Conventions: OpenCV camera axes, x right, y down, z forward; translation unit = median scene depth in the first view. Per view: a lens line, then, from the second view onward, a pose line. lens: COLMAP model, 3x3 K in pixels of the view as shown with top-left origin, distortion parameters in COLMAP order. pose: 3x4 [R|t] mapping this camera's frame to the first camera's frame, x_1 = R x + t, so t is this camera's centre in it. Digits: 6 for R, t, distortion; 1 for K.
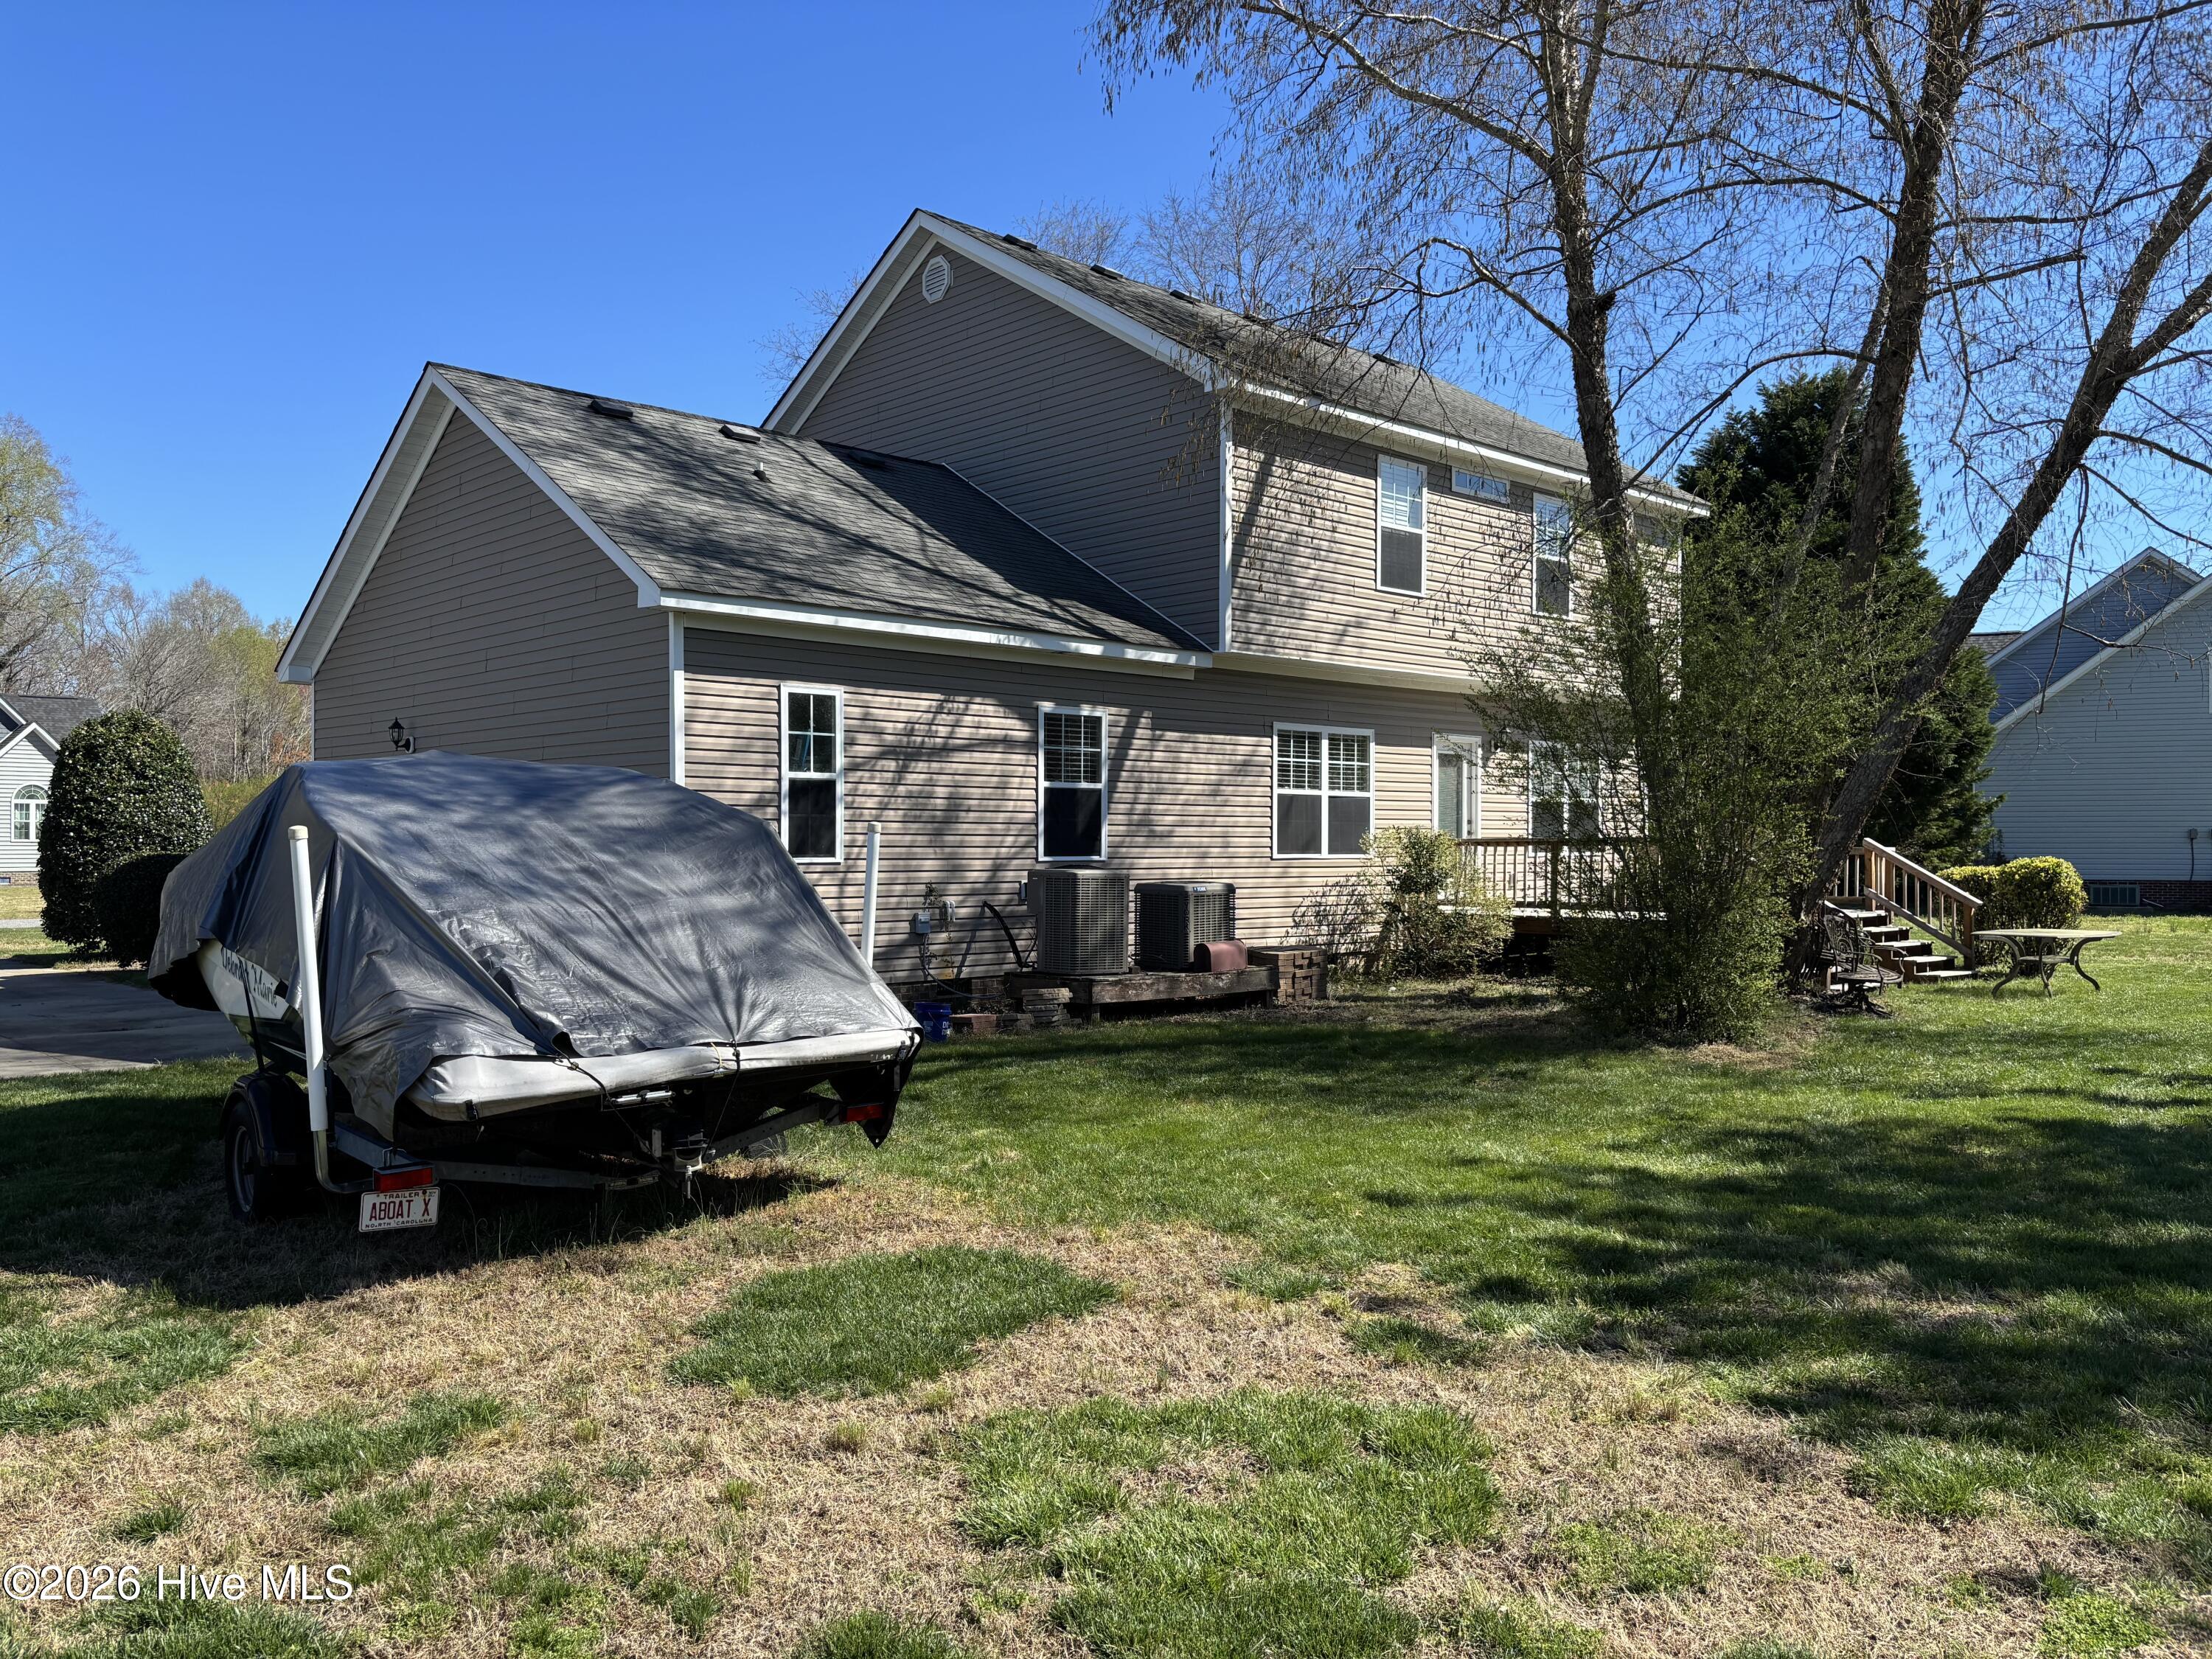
lens RADIAL K [[1670.2, 0, 1114.2], [0, 1670.2, 847.6], [0, 0, 1]] dist [0.050917, -0.000847]
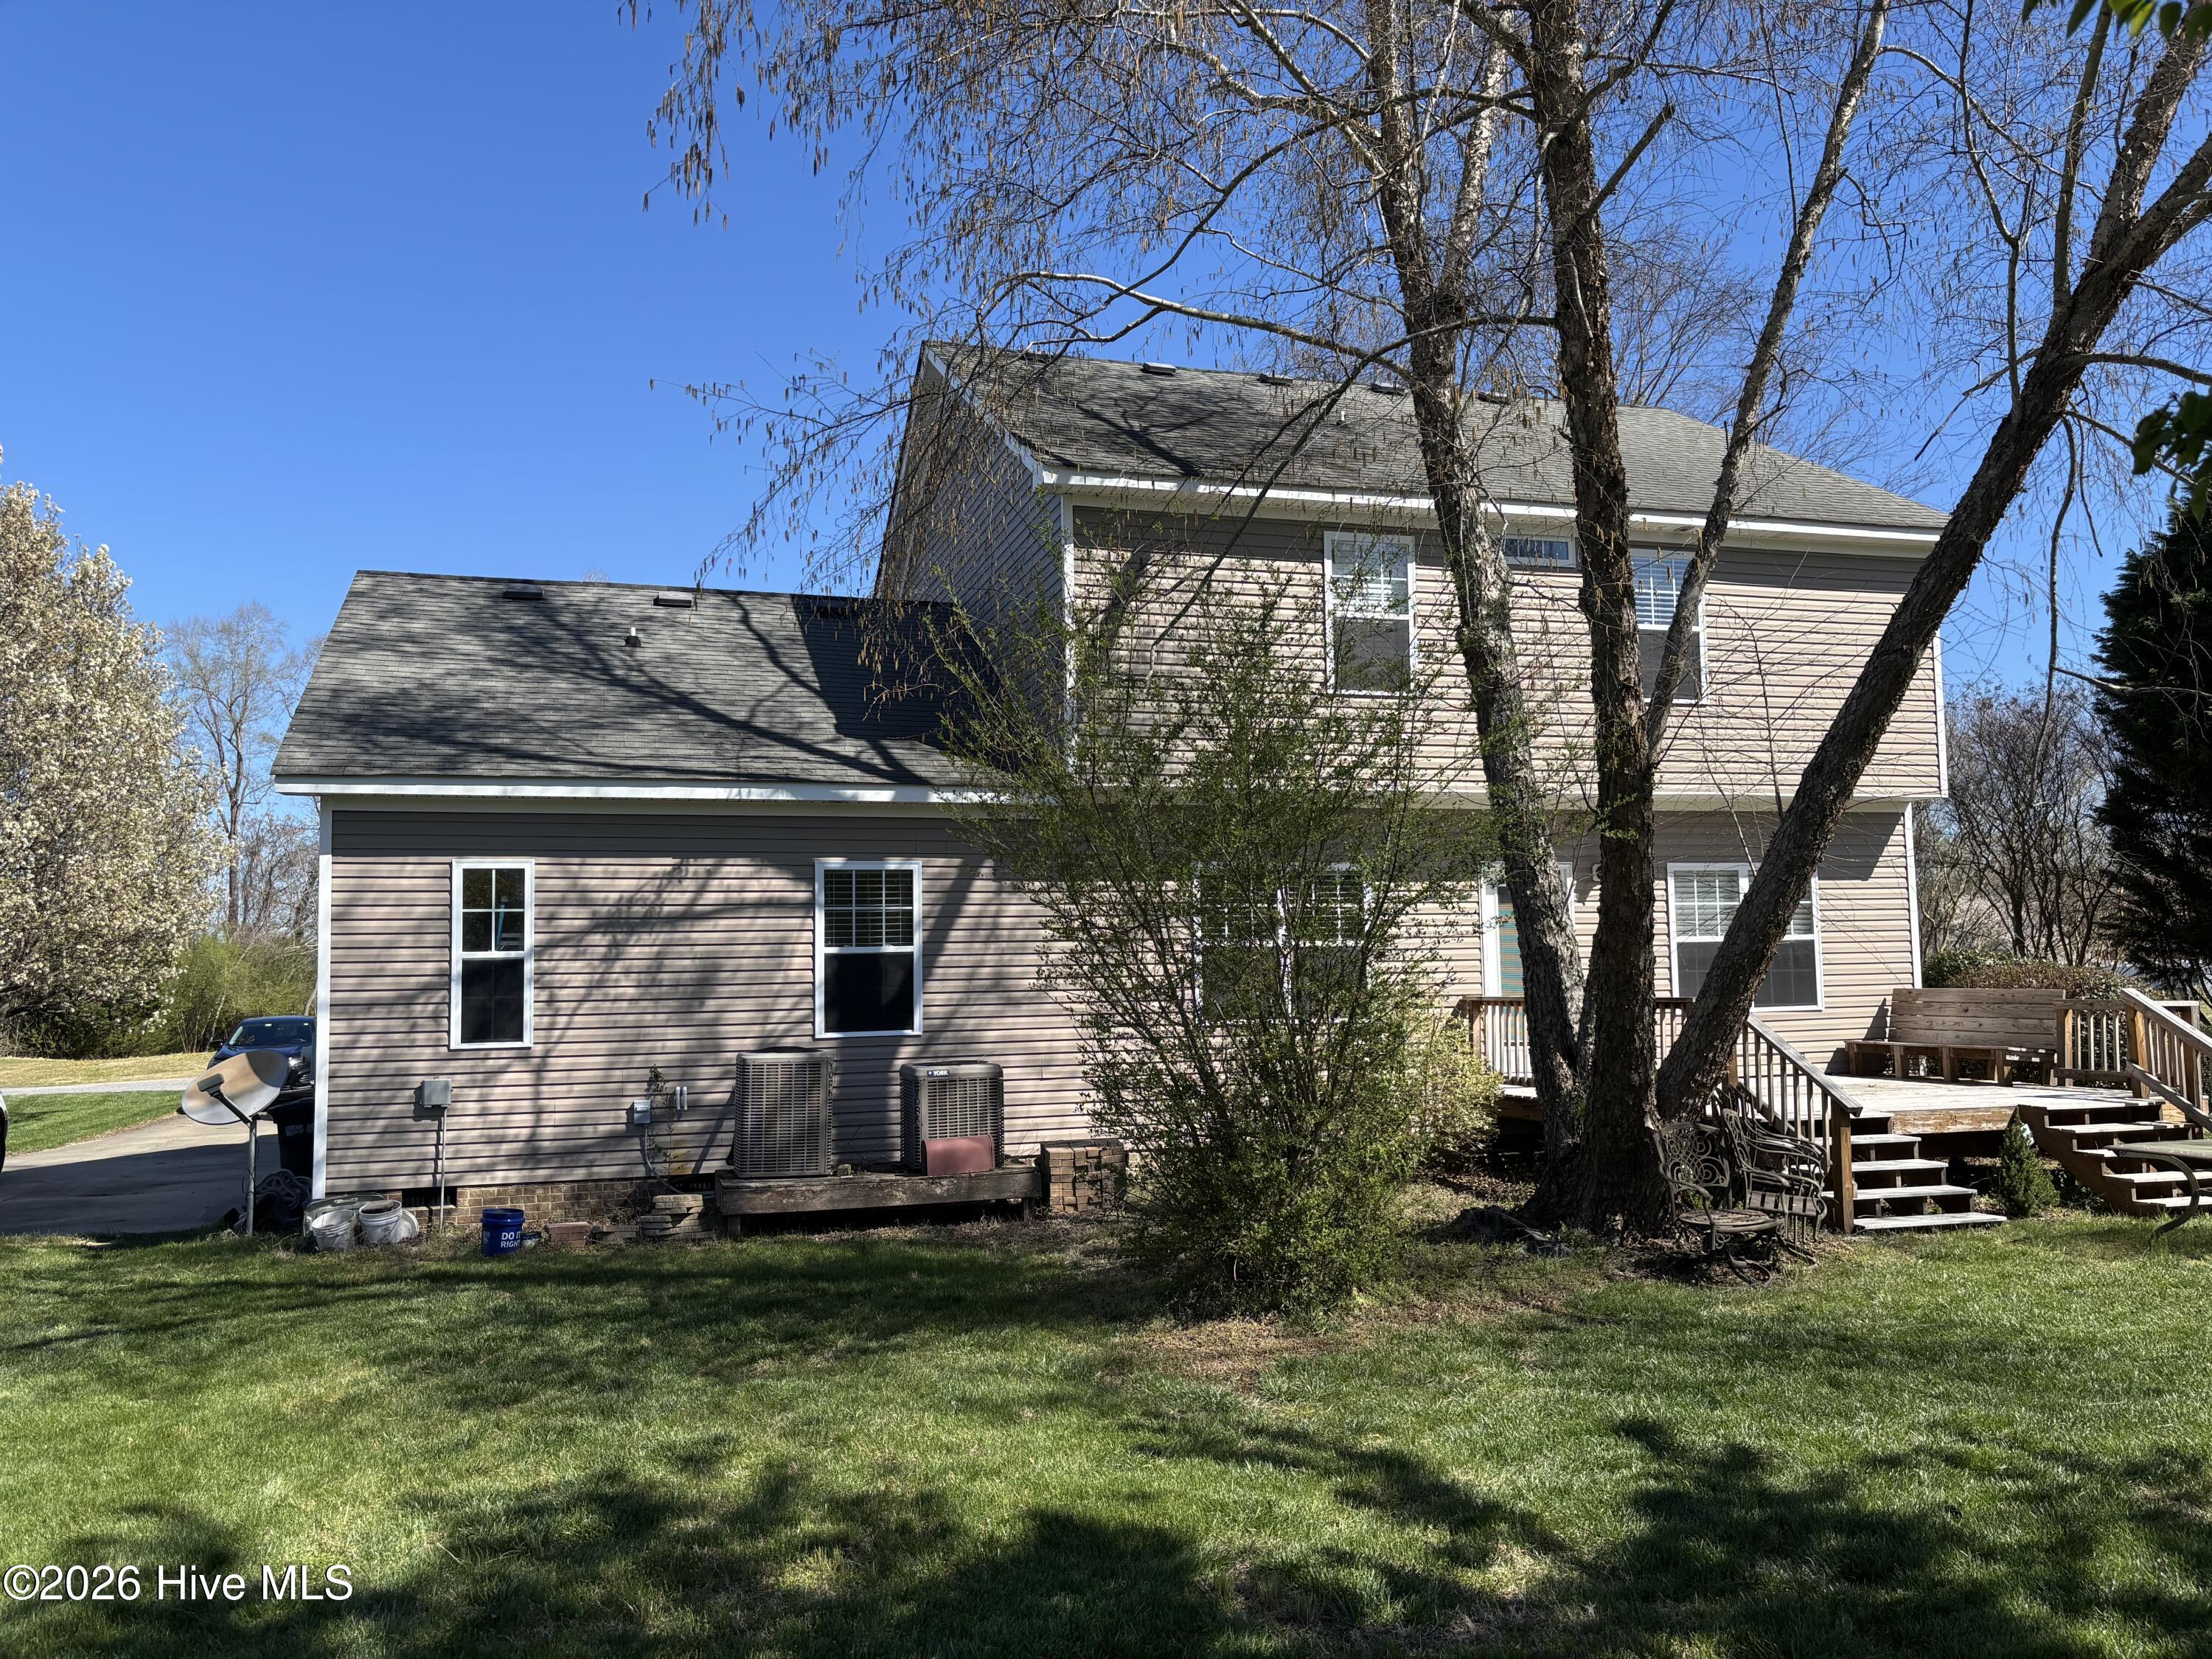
lens RADIAL K [[1670.2, 0, 1104.3], [0, 1670.2, 815.4], [0, 0, 1]] dist [0.050917, -0.000847]
pose [[0.897493, -0.063297, -0.436462, 0.500504], [0.020486, 0.994562, -0.102108, -0.016142], [0.440552, 0.082700, 0.893910, 0.275306]]
